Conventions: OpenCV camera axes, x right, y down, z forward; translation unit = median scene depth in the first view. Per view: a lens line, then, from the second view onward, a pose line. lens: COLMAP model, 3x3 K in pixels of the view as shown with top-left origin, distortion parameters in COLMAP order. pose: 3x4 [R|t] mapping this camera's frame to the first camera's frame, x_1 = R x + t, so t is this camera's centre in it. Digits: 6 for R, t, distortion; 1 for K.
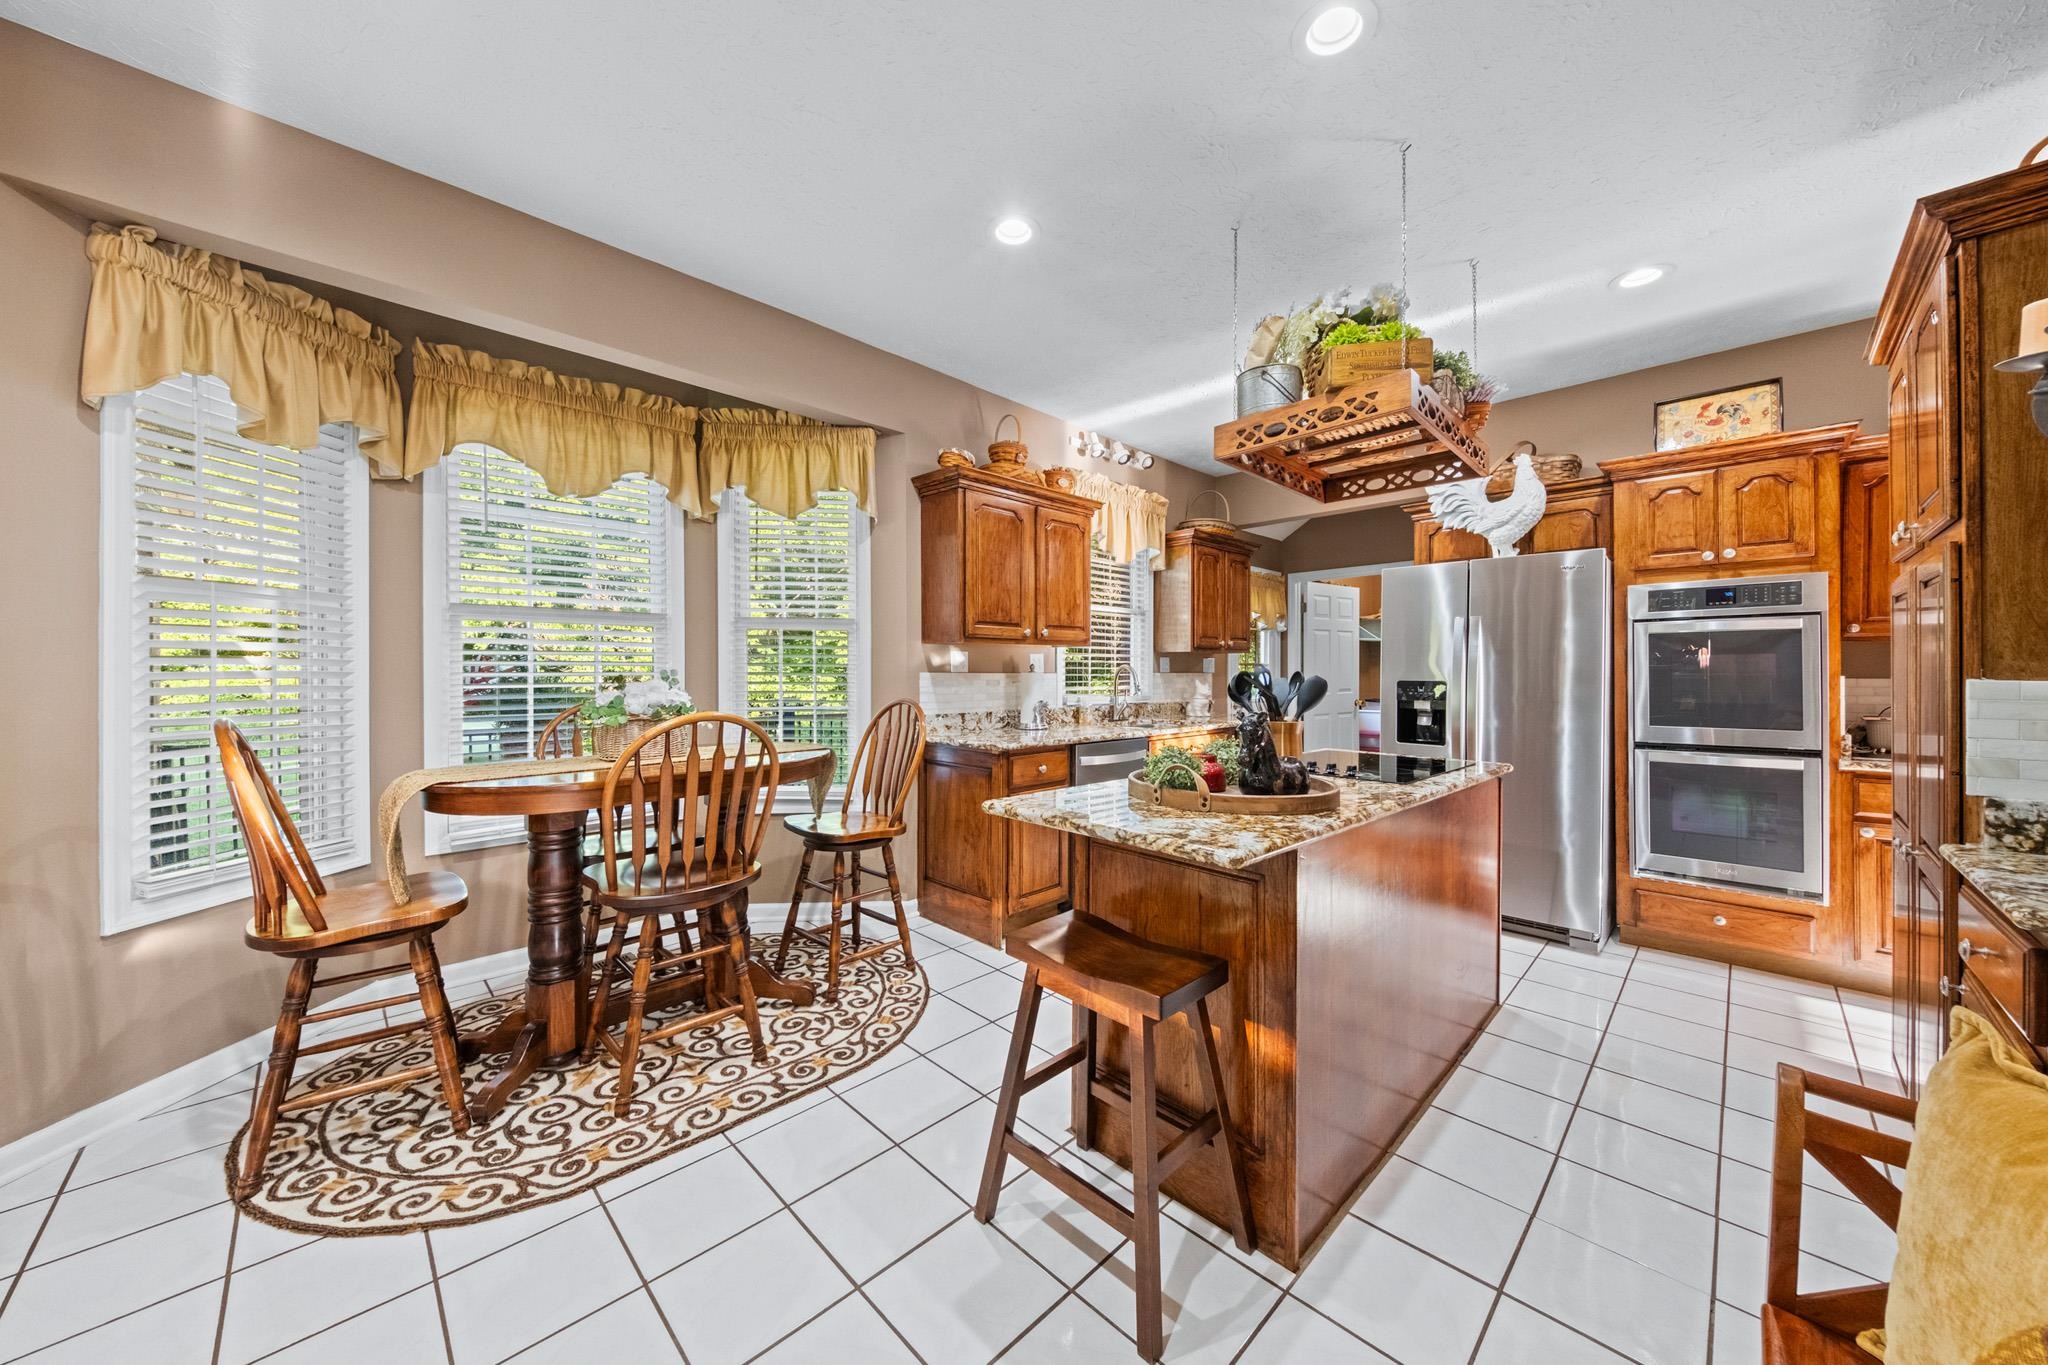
lens RADIAL K [[706.3, 0, 1011.7], [0, 706.3, 681.9], [0, 0, 1]] dist [0.021857, -0.012168]
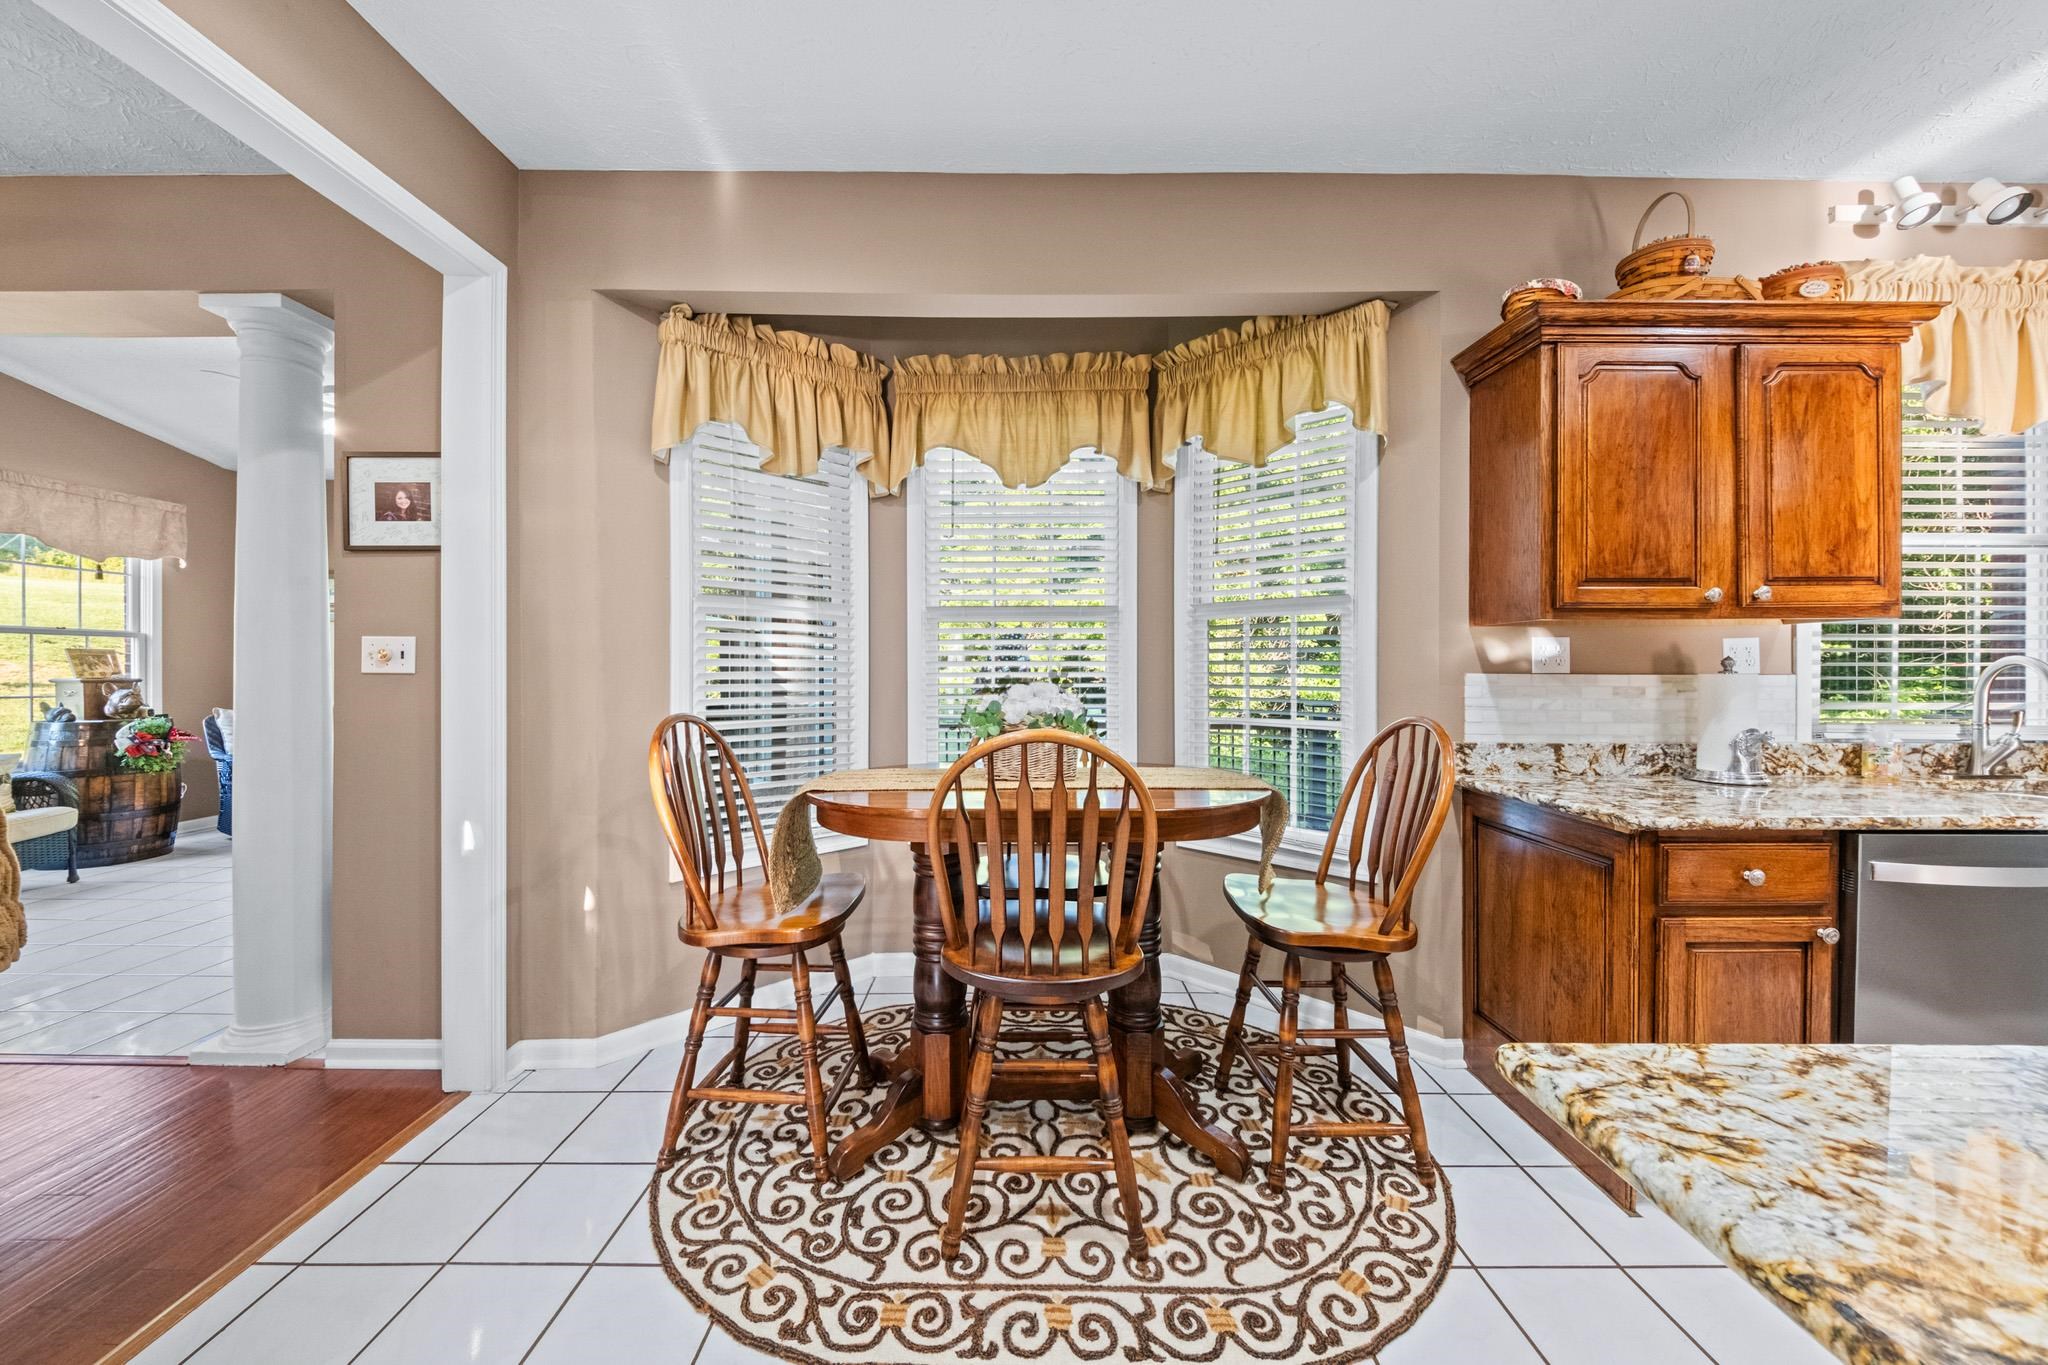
lens RADIAL K [[706.3, 0, 1011.7], [0, 706.3, 681.9], [0, 0, 1]] dist [0.021857, -0.012168]
pose [[0.722092, 0.002798, -0.691792, 0.014516], [-0.010067, 0.999928, -0.006463, 0.001824], [0.691724, 0.011631, 0.722068, 0.320005]]
